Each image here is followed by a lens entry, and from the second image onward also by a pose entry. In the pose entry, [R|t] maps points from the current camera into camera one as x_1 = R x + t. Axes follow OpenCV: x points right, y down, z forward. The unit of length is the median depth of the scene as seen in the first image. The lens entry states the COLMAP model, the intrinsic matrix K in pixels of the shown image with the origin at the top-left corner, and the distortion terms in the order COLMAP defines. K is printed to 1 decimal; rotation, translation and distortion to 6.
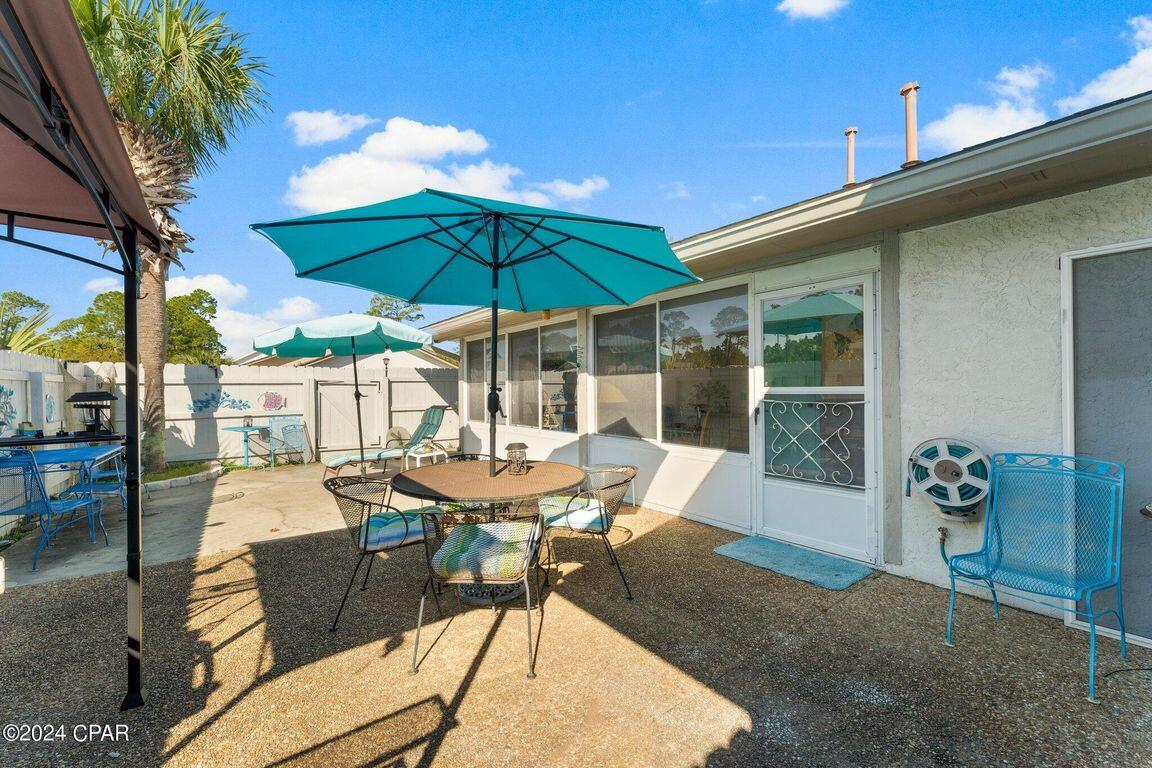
lens RADIAL K [[464.9, 0, 574.8], [0, 464.9, 389.3], [0, 0, 1]] dist [0.000468, -0.000295]
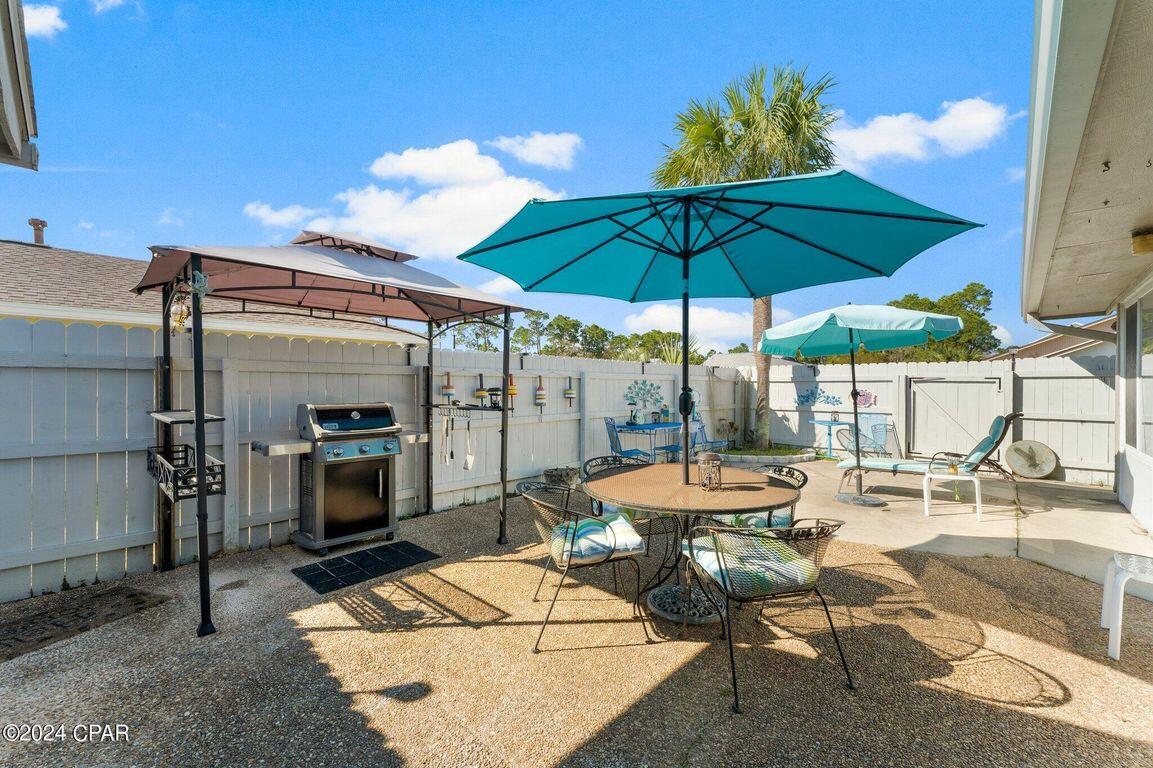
lens RADIAL K [[465.3, 0, 575.3], [0, 465.3, 389.3], [0, 0, 1]] dist [0.000468, -0.000295]
pose [[0.158358, 0.015496, -0.987260, 0.522505], [-0.007578, 0.999866, 0.014478, -0.009050], [0.987353, 0.005188, 0.158455, 0.479207]]
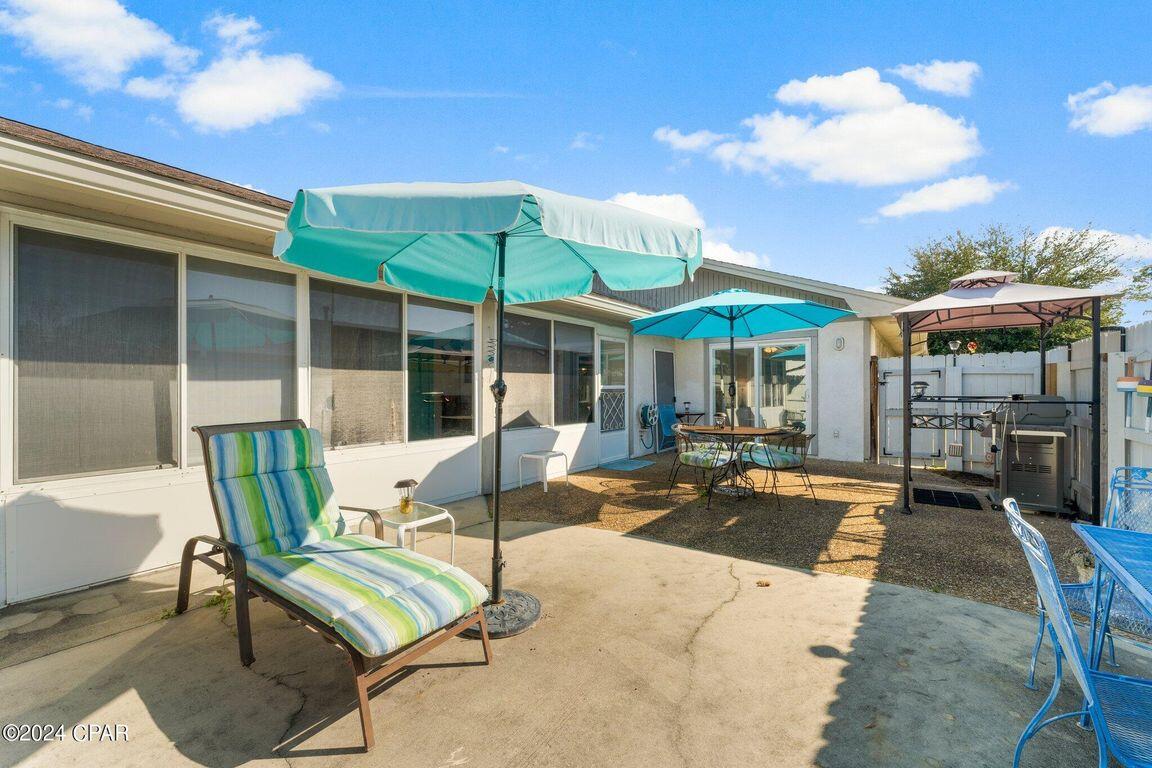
lens RADIAL K [[464.9, 0, 574.8], [0, 464.9, 389.3], [0, 0, 1]] dist [0.000468, -0.000295]
pose [[-0.275405, 0.010543, 0.961270, -1.341601], [0.010346, 0.999914, -0.008002, 0.024532], [-0.961273, 0.007741, -0.275491, 1.588682]]
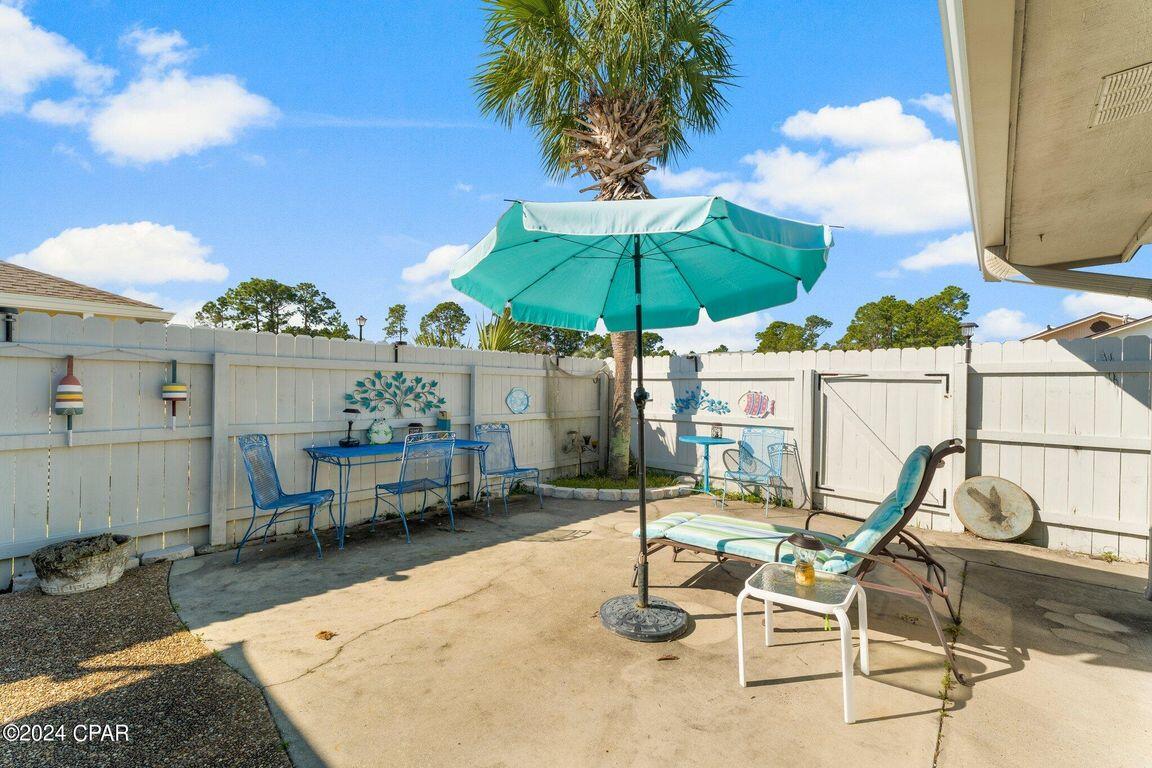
lens RADIAL K [[471.6, 0, 578.0], [0, 471.6, 389.7], [0, 0, 1]] dist [0.000782, 0.000039]
pose [[0.194043, 0.015182, -0.980876, -0.052020], [-0.019073, 0.999750, 0.011701, 0.001258], [0.980808, 0.016438, 0.194284, 1.291907]]
